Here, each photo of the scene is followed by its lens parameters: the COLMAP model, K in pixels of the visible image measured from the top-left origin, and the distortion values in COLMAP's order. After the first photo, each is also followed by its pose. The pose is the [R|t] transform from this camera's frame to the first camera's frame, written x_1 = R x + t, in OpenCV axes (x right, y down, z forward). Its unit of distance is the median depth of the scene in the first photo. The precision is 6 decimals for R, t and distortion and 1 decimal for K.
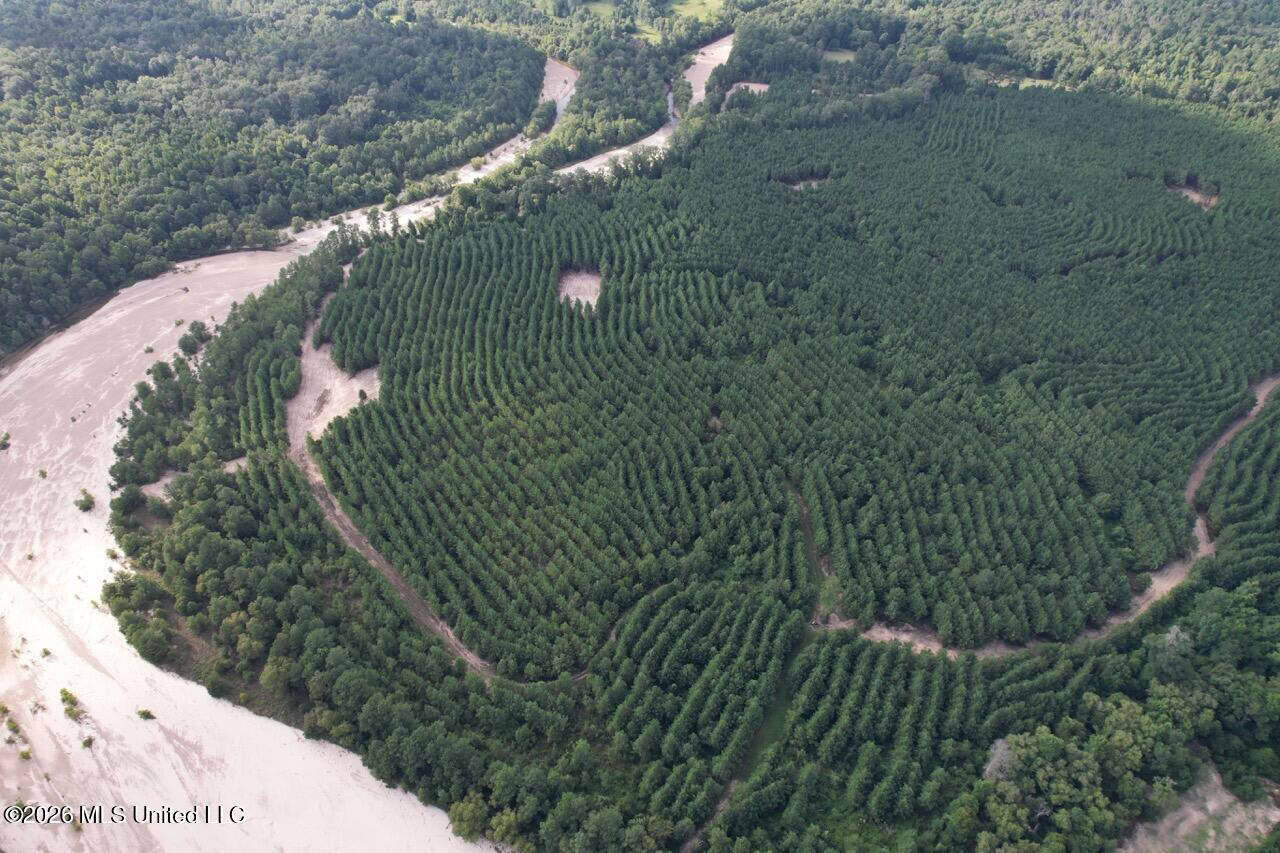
lens RADIAL K [[821.4, 0, 633.4], [0, 821.4, 434.4], [0, 0, 1]] dist [-0.074482, 0.068513]
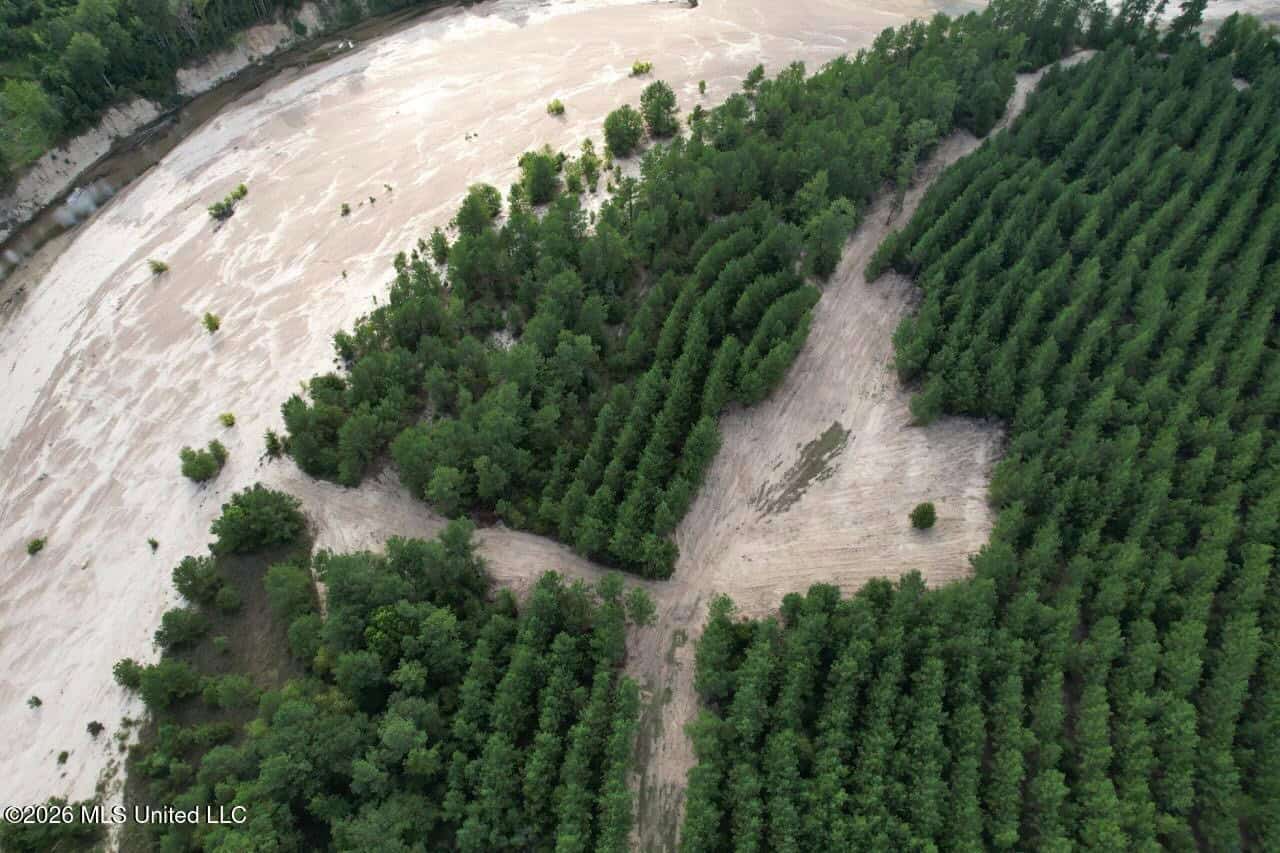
lens RADIAL K [[821.4, 0, 647.3], [0, 821.4, 426.9], [0, 0, 1]] dist [-0.074482, 0.068513]
pose [[0.760480, 0.532325, -0.371888, -0.299615], [-0.418980, 0.839779, 0.345293, -0.140904], [0.496112, -0.106775, 0.861668, 0.628546]]
